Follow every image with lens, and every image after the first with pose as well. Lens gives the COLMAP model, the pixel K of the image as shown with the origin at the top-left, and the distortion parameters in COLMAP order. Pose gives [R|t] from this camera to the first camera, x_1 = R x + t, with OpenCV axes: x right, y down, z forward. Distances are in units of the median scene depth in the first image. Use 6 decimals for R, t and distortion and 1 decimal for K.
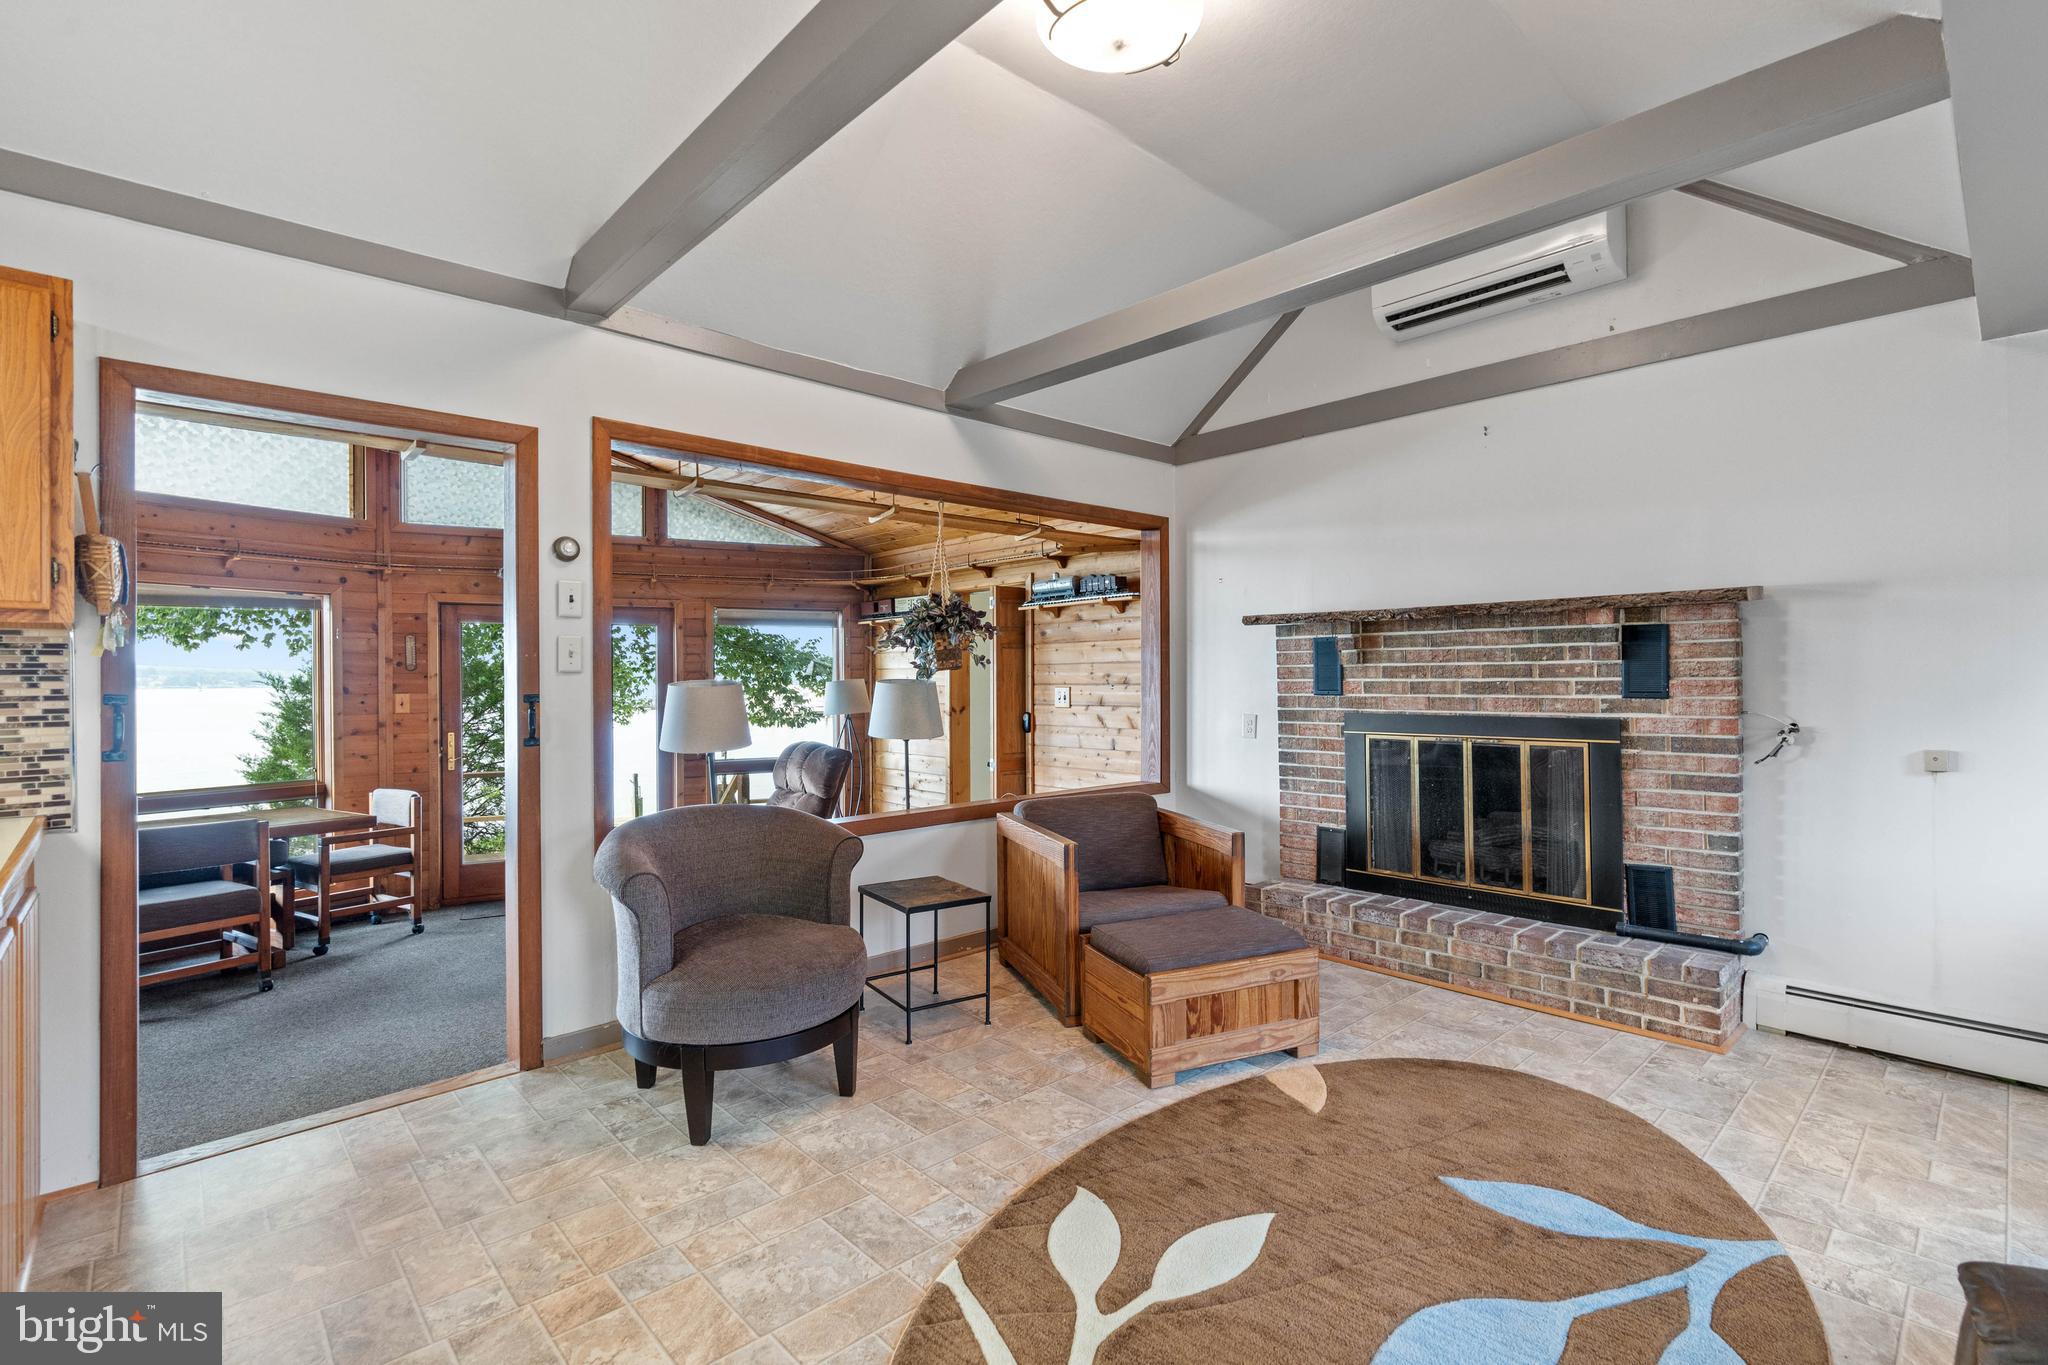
lens RADIAL K [[933.2, 0, 1013.0], [0, 933.2, 689.7], [0, 0, 1]] dist [-0.002853, -0.000003]
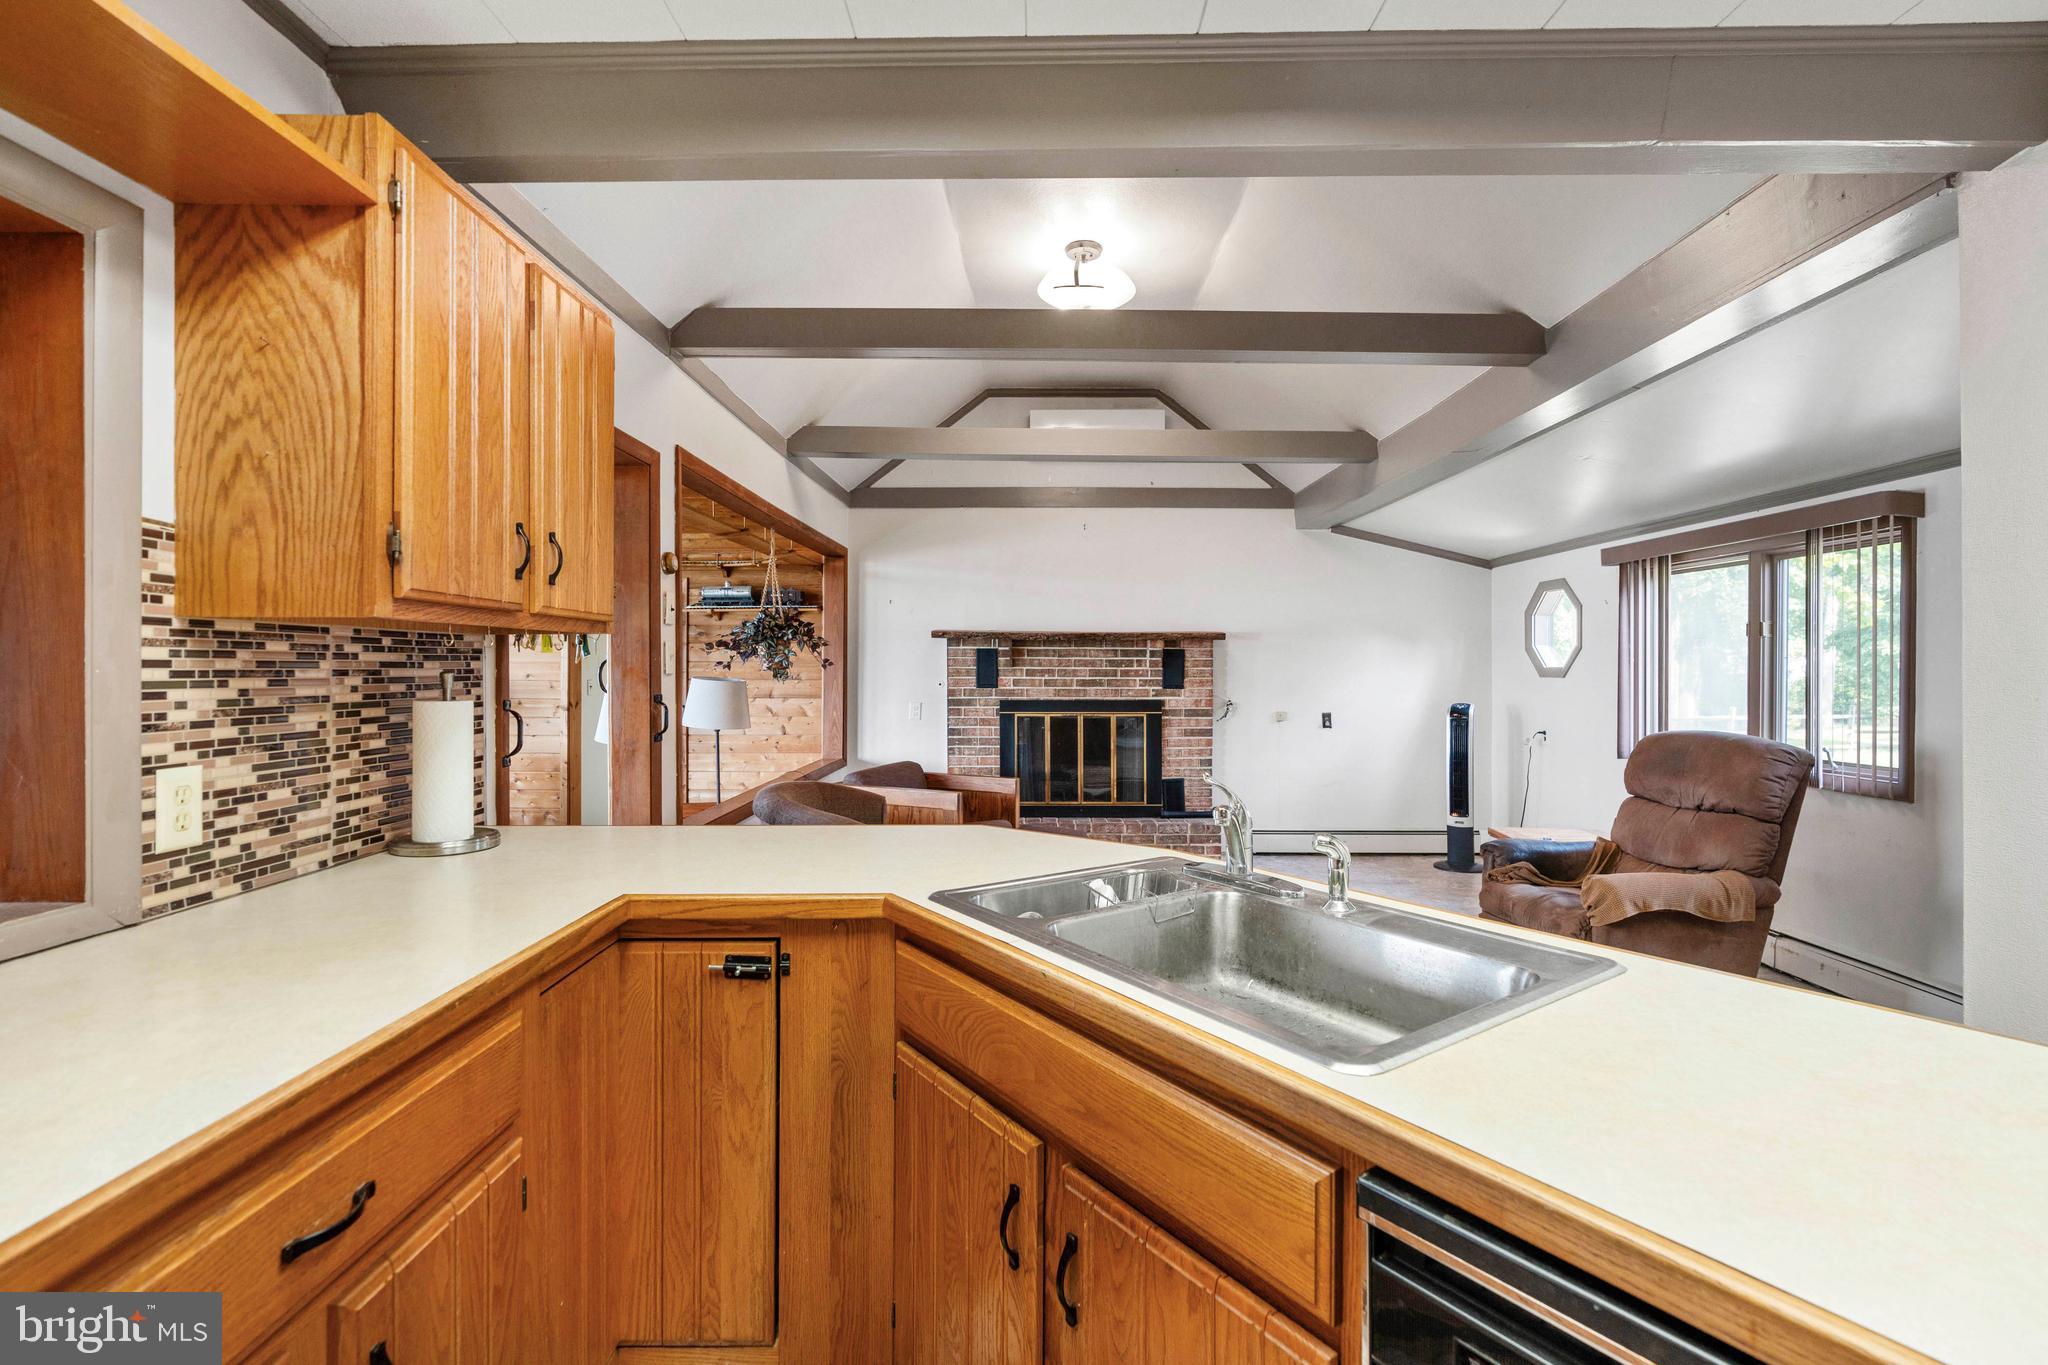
lens RADIAL K [[934.2, 0, 1030.6], [0, 934.2, 680.3], [0, 0, 1]] dist [-0.019526, 0.010218]
pose [[0.682012, -0.002218, 0.731338, -0.841918], [0.001096, 0.999997, 0.002010, -0.011035], [-0.731340, -0.000569, 0.682012, -0.059520]]
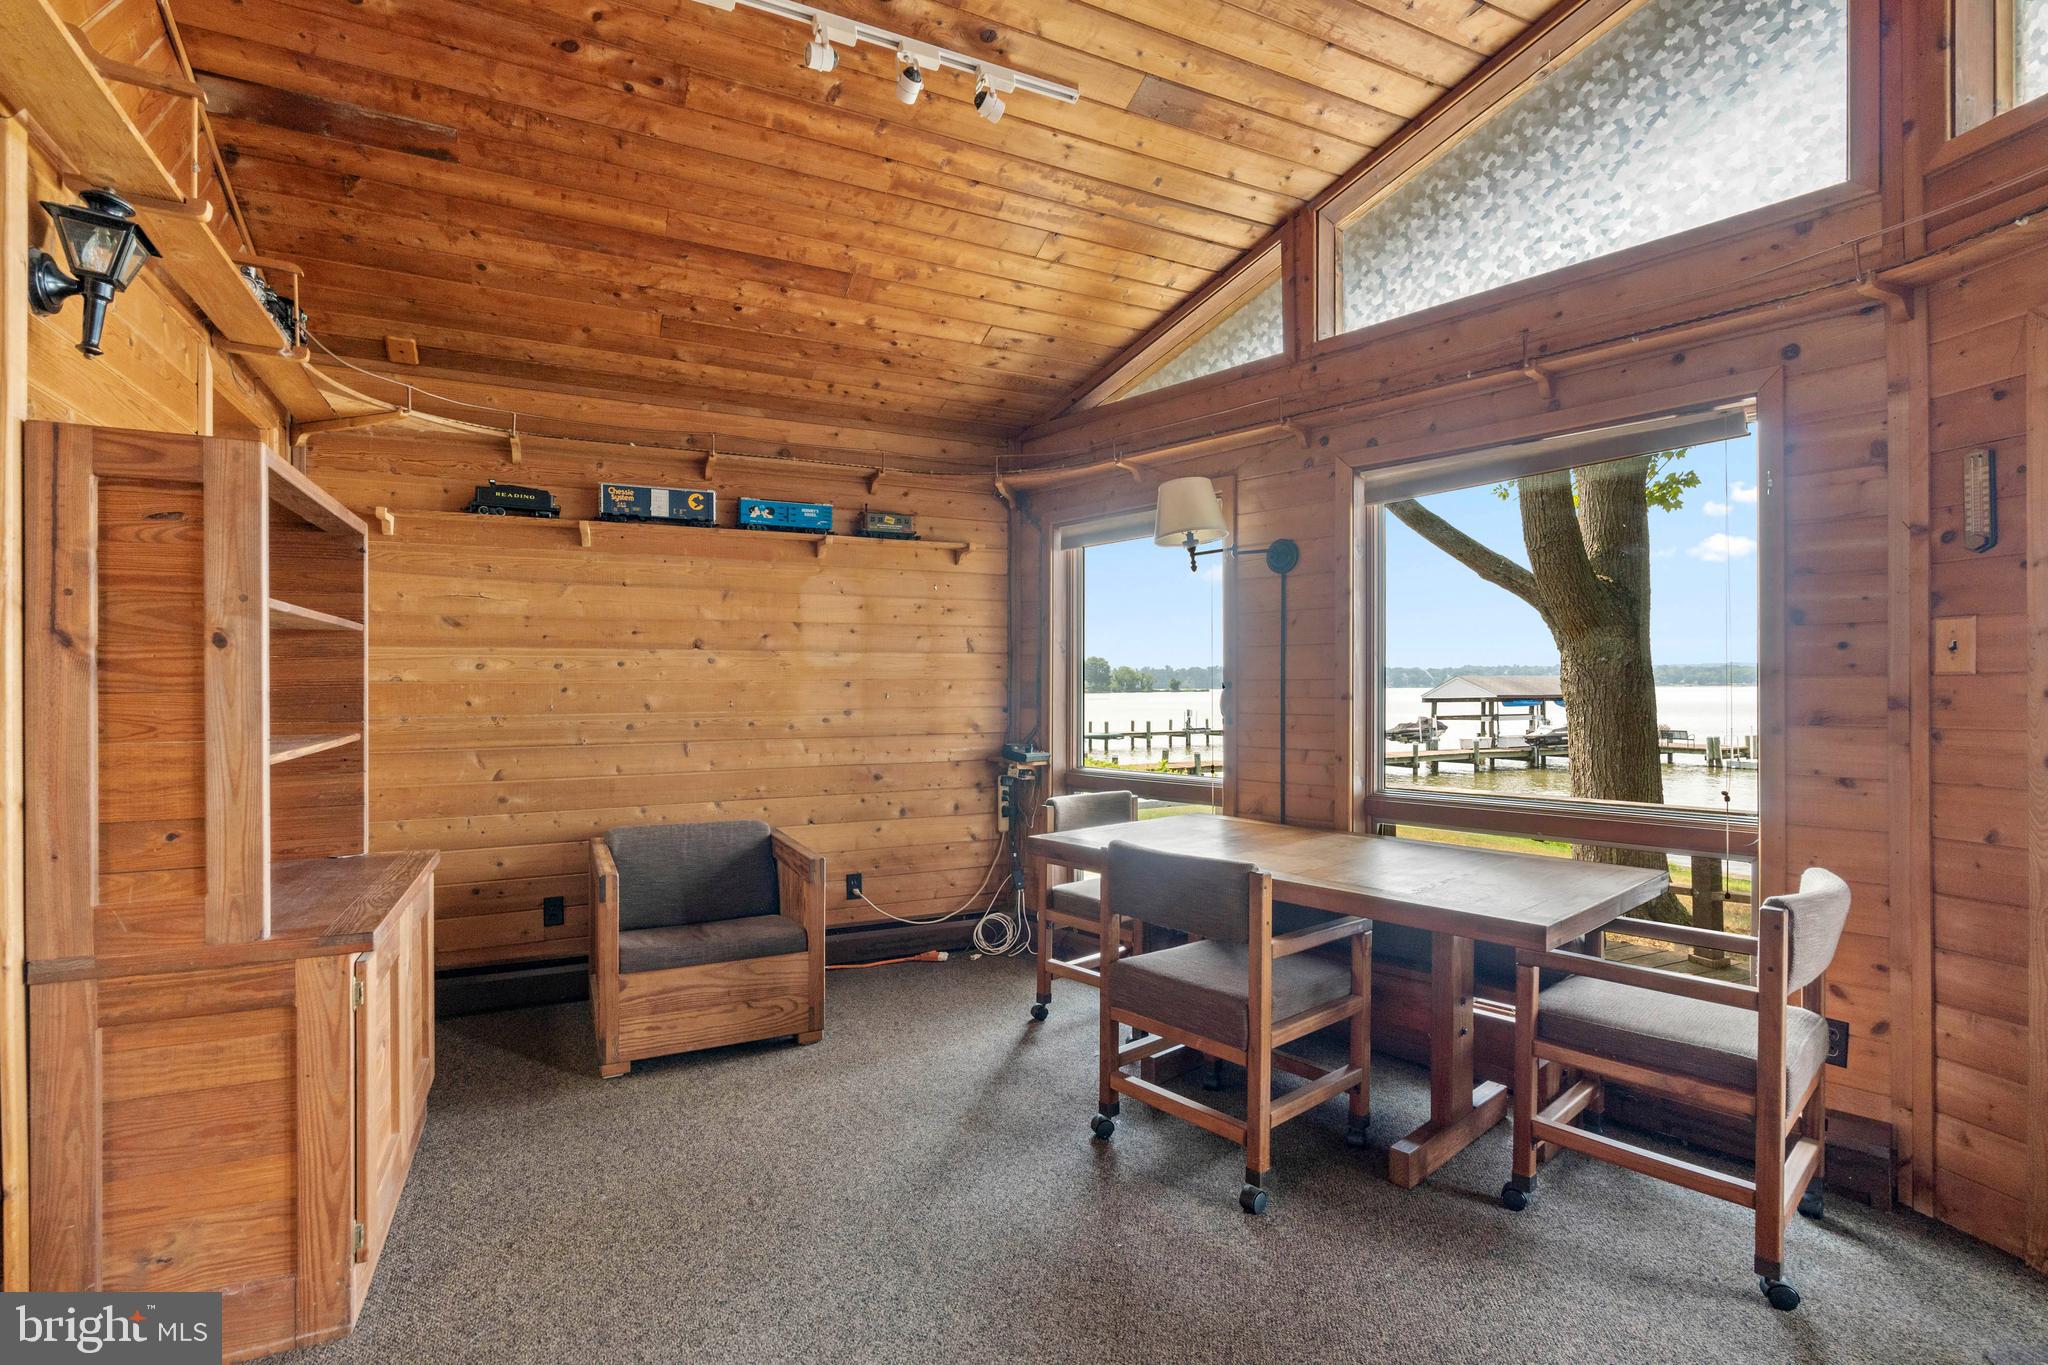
lens RADIAL K [[948.6, 0, 1038.7], [0, 948.6, 681.4], [0, 0, 1]] dist [-0.002097, 0.000281]
pose [[-0.267762, 0.000230, -0.963485, -0.350007], [-0.001465, 0.999999, 0.000646, 0.048002], [0.963484, 0.001585, -0.267761, 1.261127]]
